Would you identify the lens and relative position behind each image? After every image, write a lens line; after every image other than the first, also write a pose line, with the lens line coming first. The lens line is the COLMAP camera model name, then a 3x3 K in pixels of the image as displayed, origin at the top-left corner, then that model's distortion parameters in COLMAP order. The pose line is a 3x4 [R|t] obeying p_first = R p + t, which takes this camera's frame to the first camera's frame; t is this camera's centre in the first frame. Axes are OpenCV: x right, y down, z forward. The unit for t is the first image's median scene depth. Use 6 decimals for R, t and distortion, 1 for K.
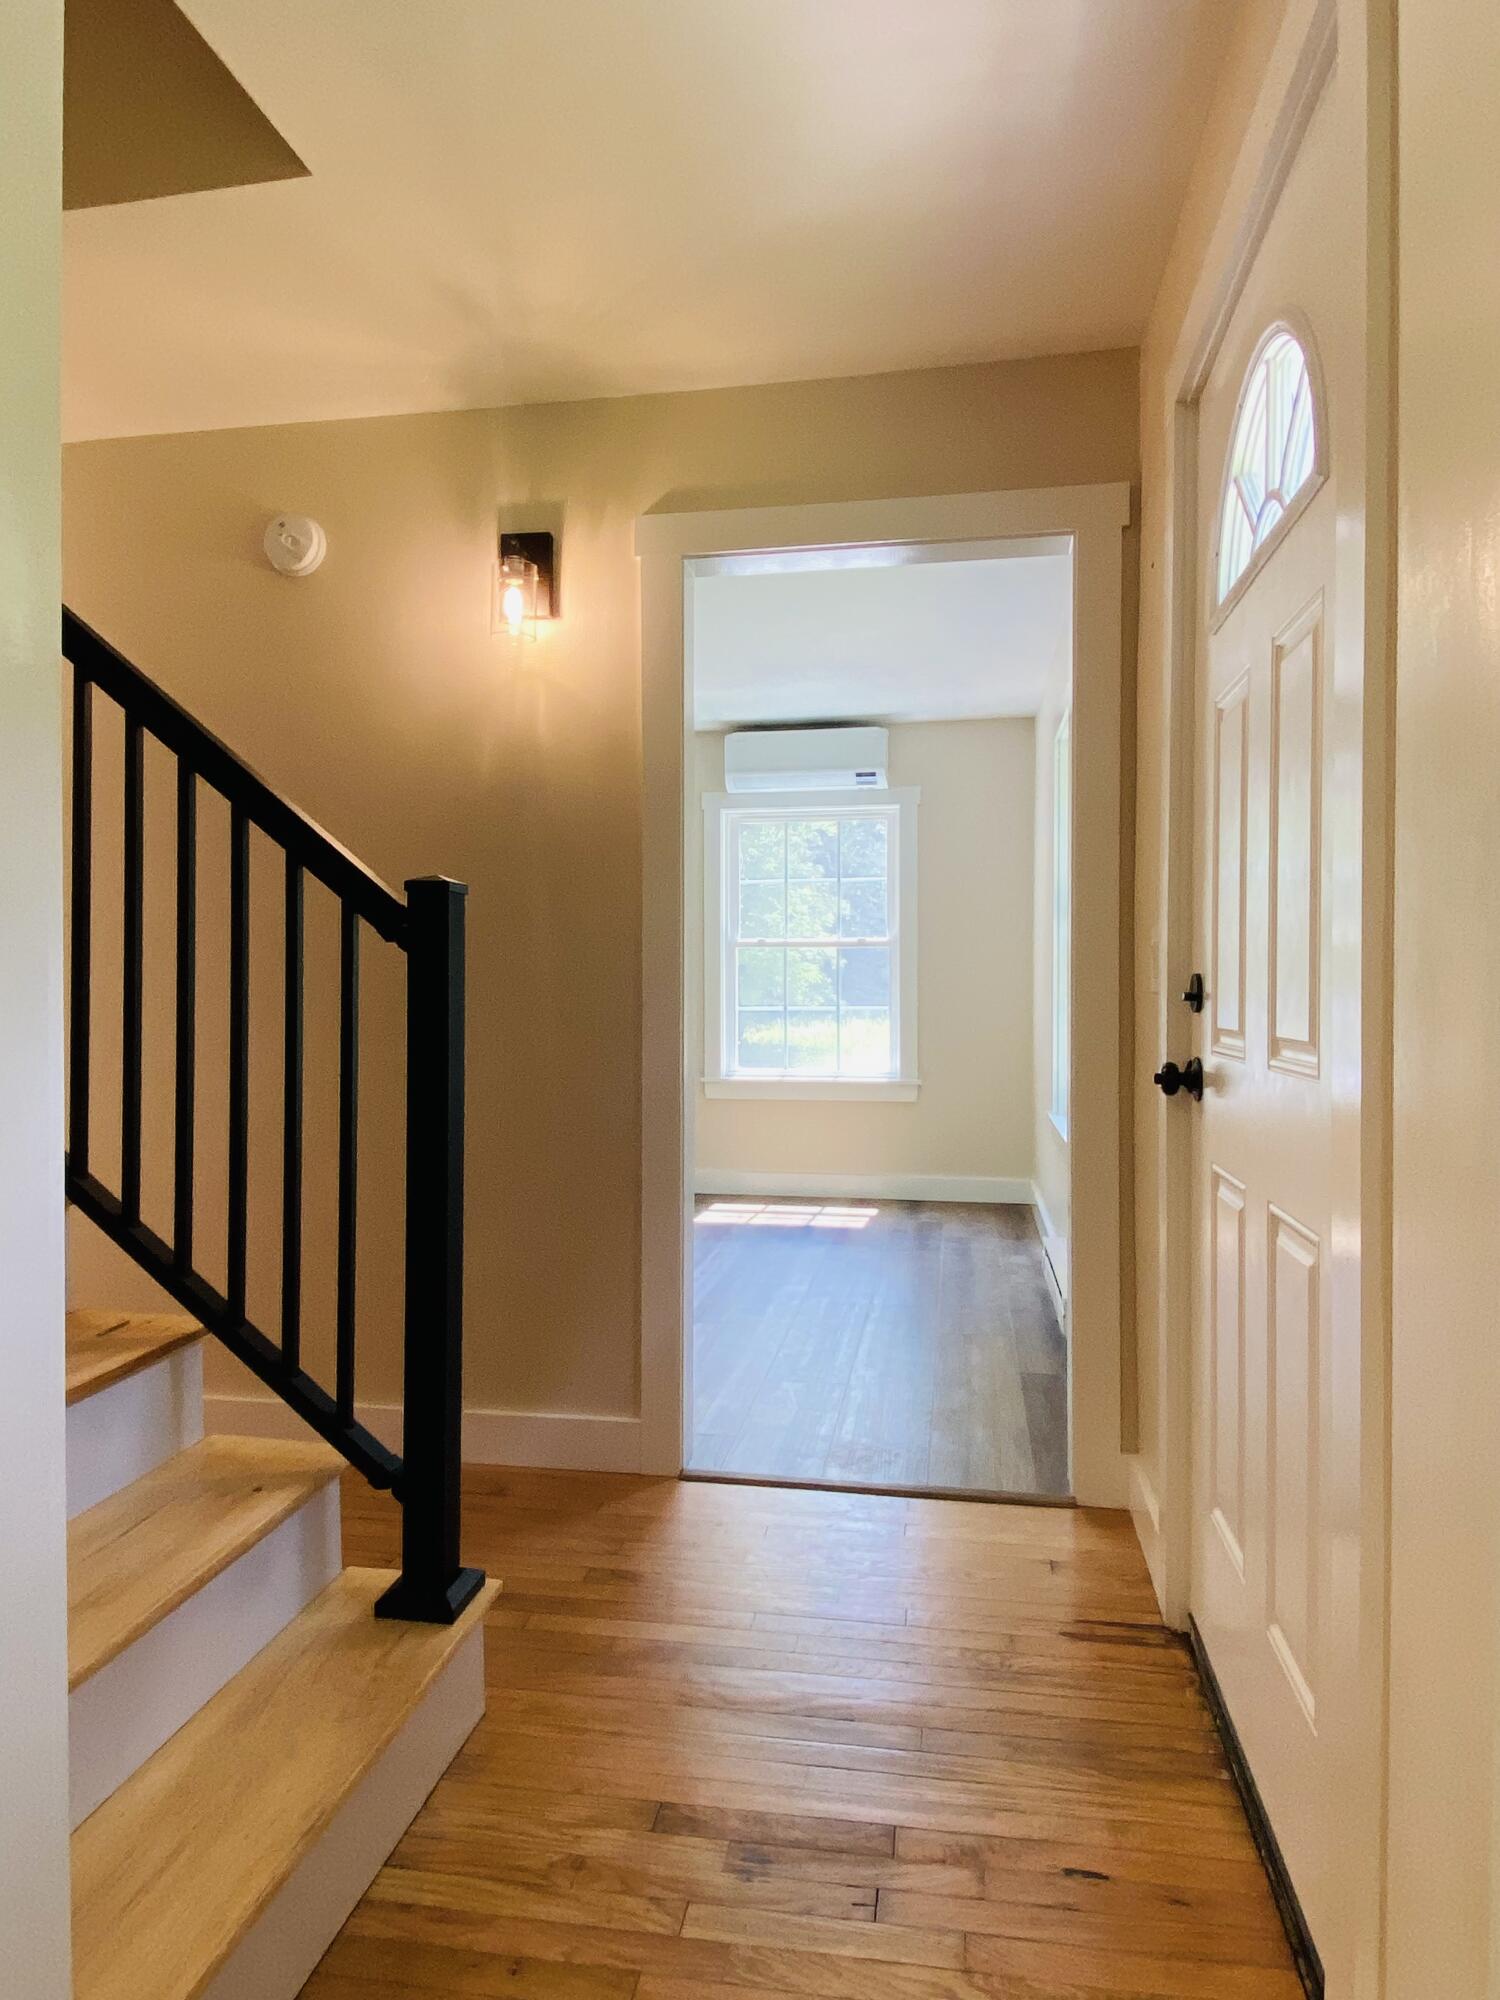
lens RADIAL K [[1270.9, 0, 748.8], [0, 1270.9, 991.8], [0, 0, 1]] dist [0.029364, -0.009780]
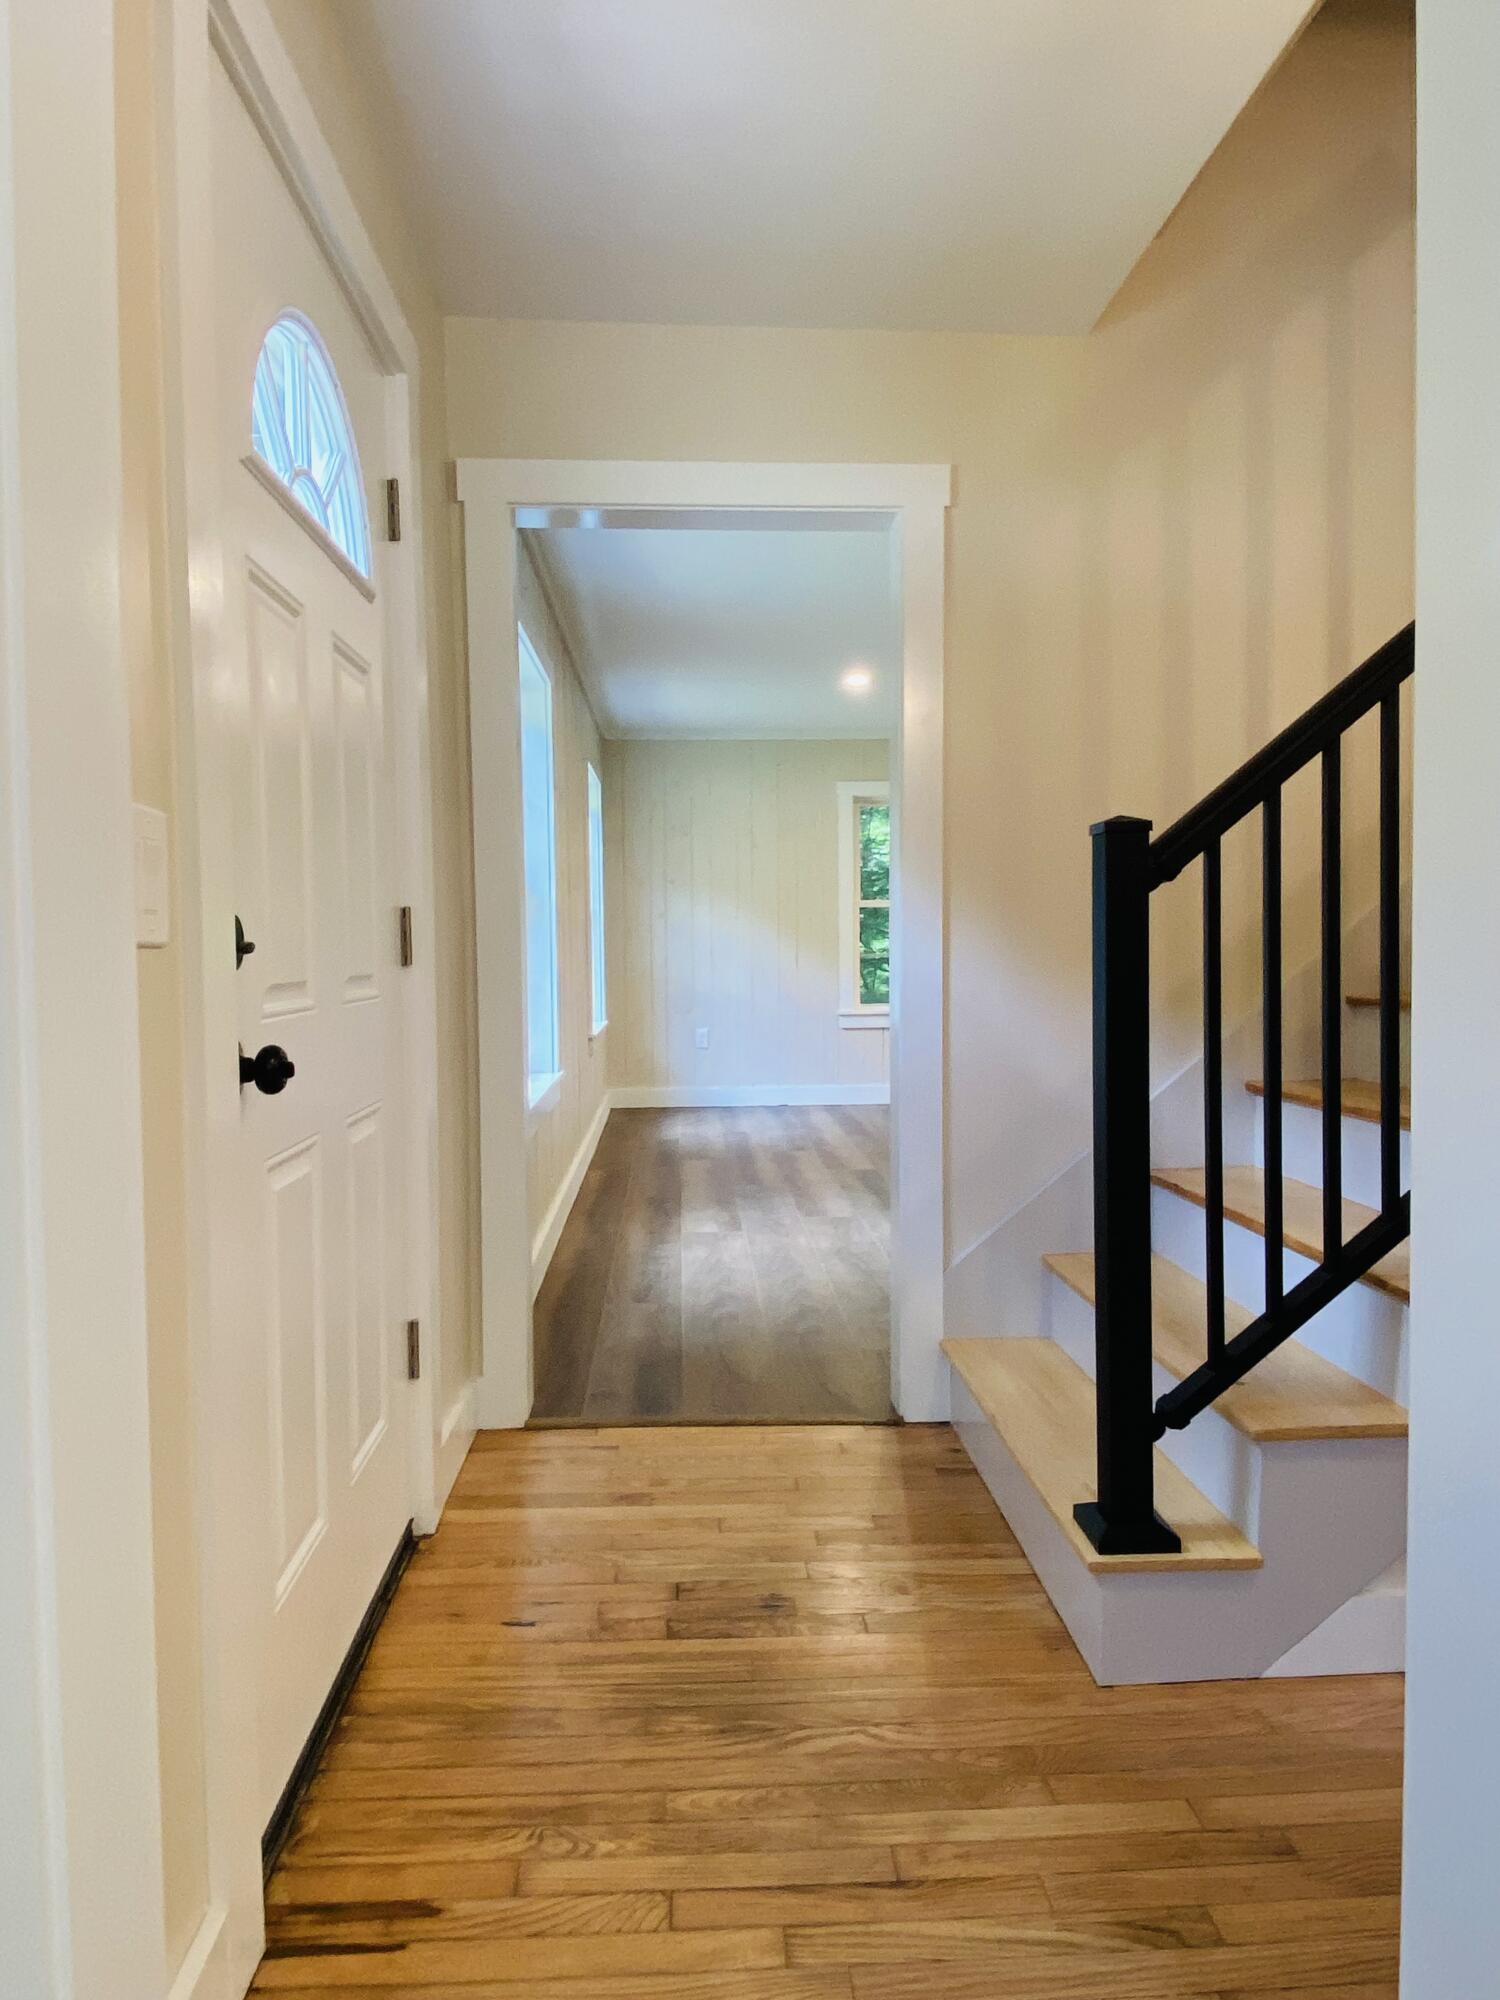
lens RADIAL K [[1270.9, 0, 747.8], [0, 1270.9, 998.3], [0, 0, 1]] dist [0.029364, -0.009780]
pose [[-0.975703, 0.016354, -0.218486, 0.265498], [0.006874, 0.999004, 0.044083, 0.002904], [0.218990, 0.041510, -0.974844, 1.958136]]
